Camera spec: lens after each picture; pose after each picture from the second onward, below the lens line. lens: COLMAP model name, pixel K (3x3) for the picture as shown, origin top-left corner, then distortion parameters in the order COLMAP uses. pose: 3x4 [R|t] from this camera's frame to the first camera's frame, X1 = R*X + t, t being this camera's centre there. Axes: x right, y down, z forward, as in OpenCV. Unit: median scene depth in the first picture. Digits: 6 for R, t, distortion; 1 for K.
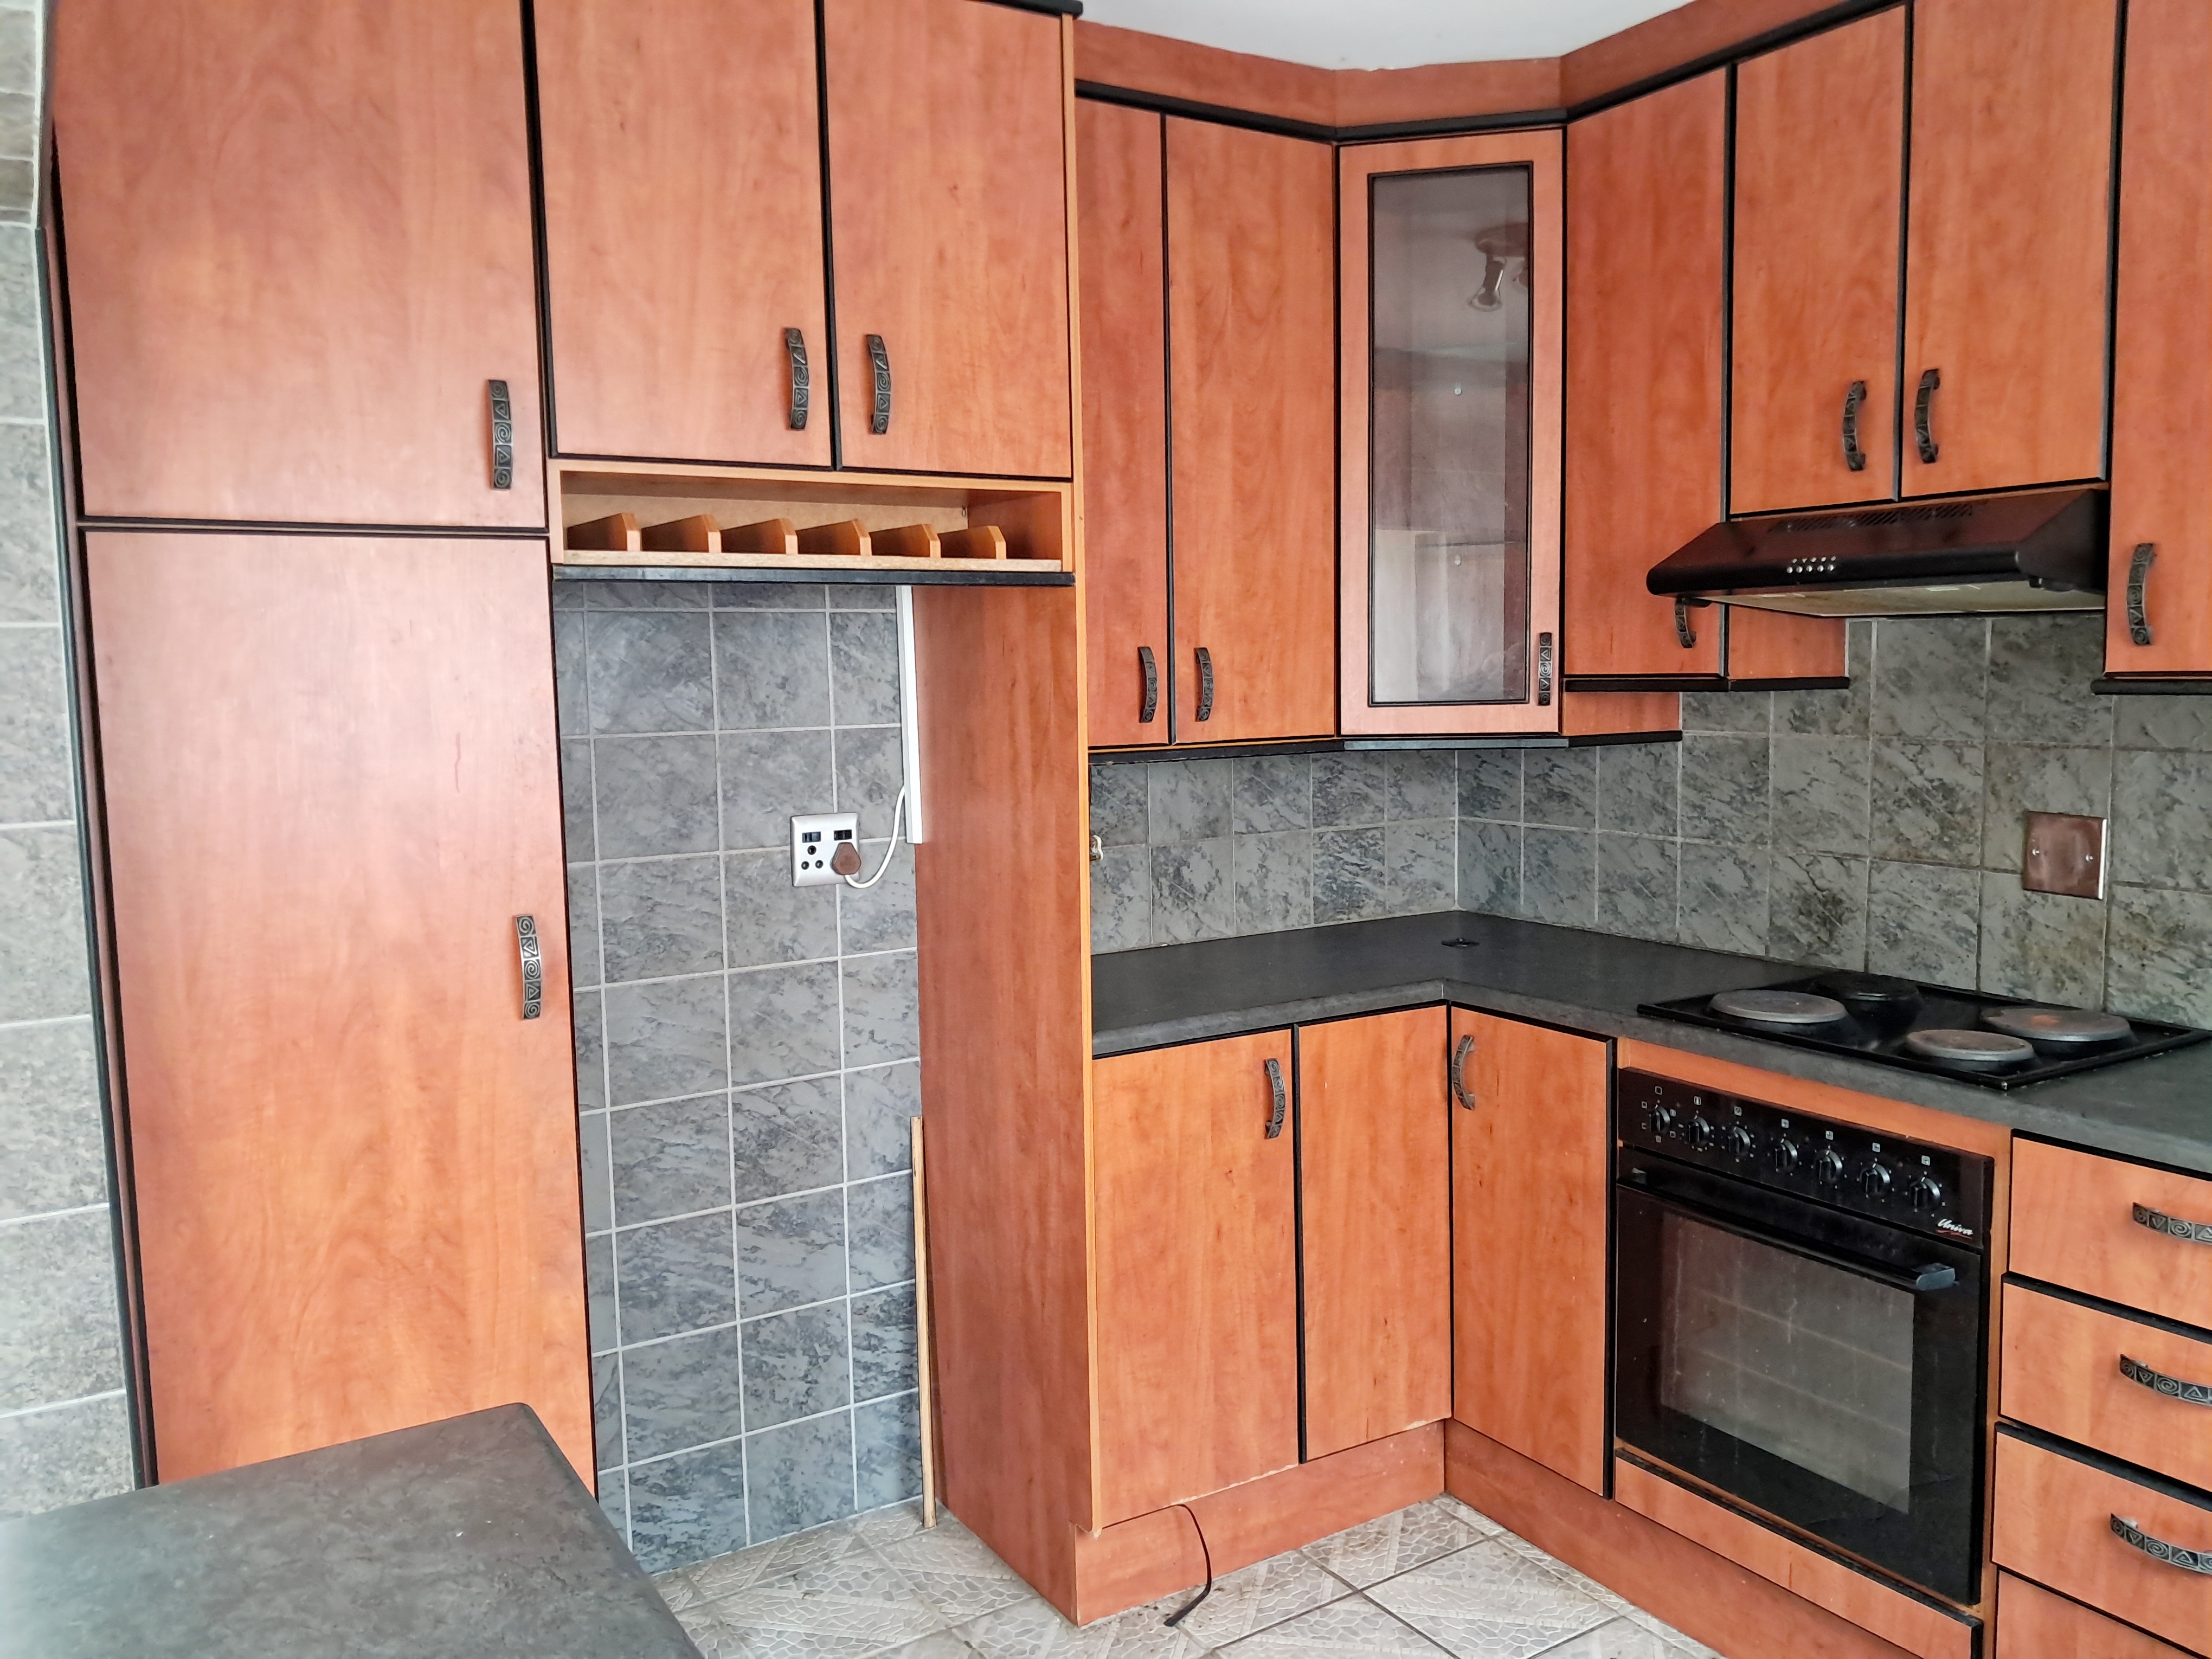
lens RADIAL K [[1747.8, 0, 1140.1], [0, 1747.8, 812.9], [0, 0, 1]] dist [0.028706, -0.022710]
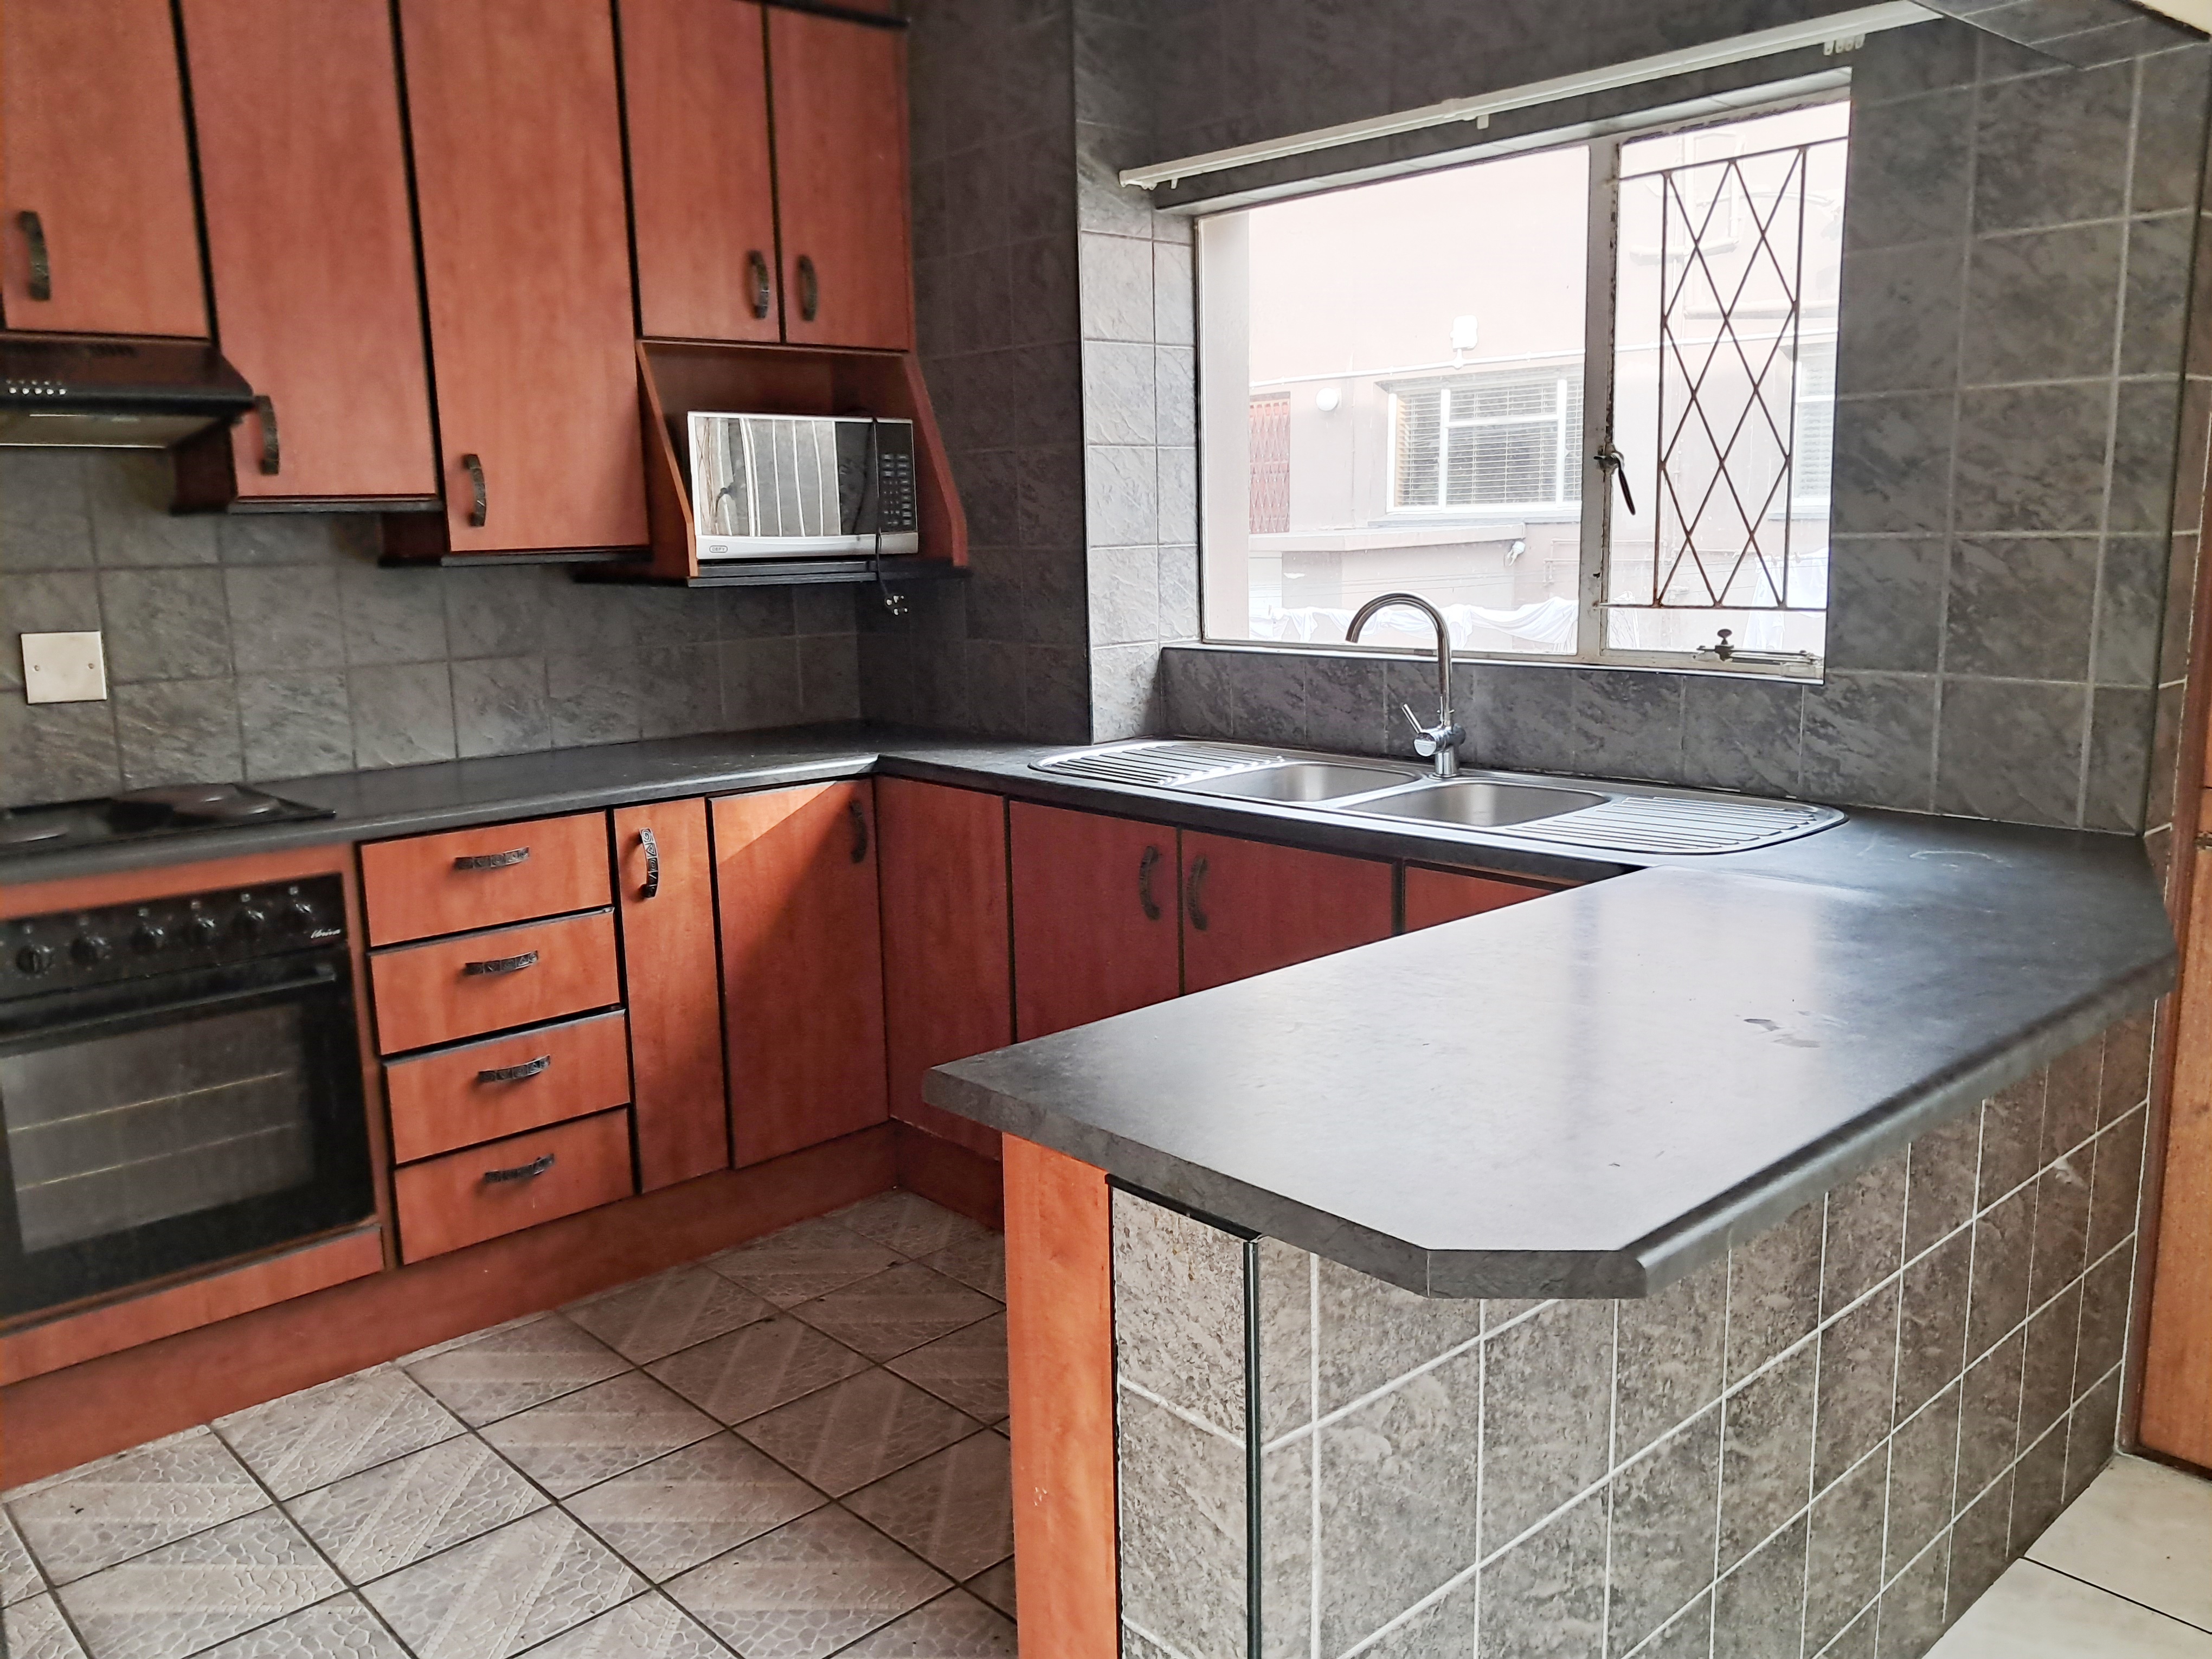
lens RADIAL K [[1747.8, 0, 1121.9], [0, 1747.8, 835.1], [0, 0, 1]] dist [0.028706, -0.022710]
pose [[-0.175679, -0.154549, 0.972240, -0.715585], [0.113009, 0.977905, 0.175870, 0.007119], [-0.977940, 0.140769, -0.154332, 0.517389]]
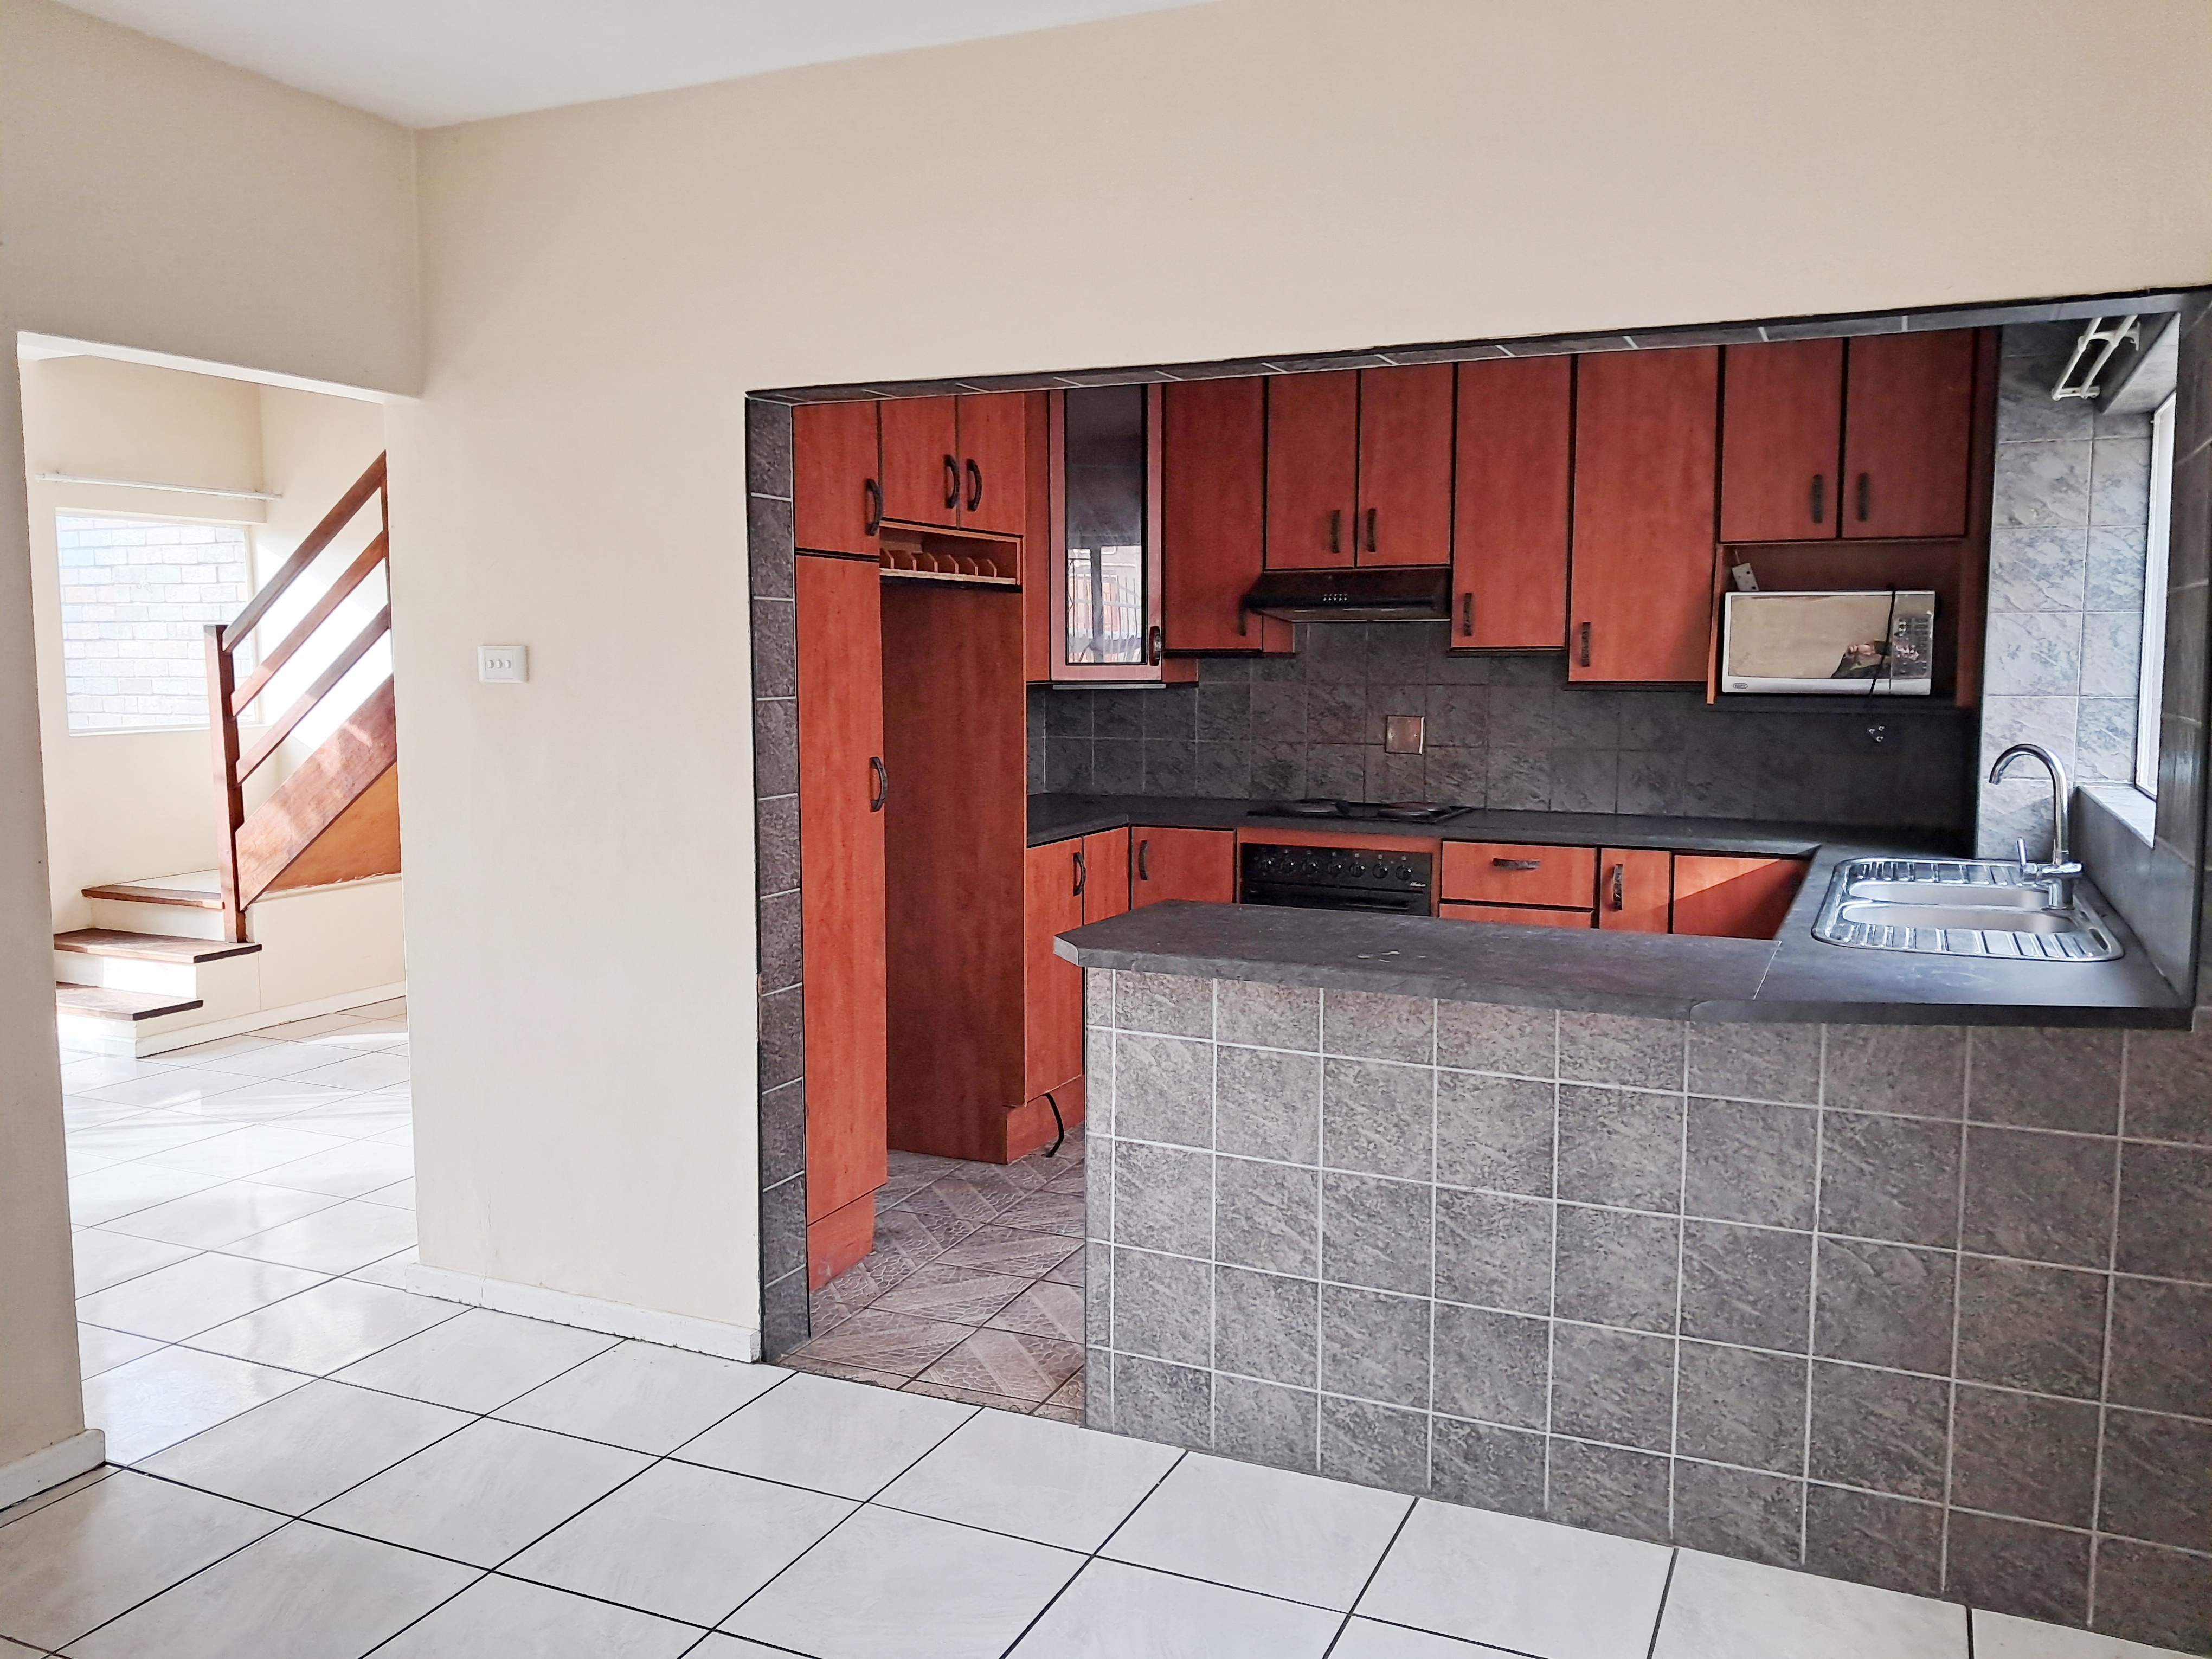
lens RADIAL K [[1747.8, 0, 1093.9], [0, 1747.8, 830.3], [0, 0, 1]] dist [0.028706, -0.022710]
pose [[0.841413, -0.037141, 0.539114, -0.948708], [0.033867, 0.999298, 0.015986, 0.093154], [-0.539330, 0.004808, 0.842081, -0.595510]]
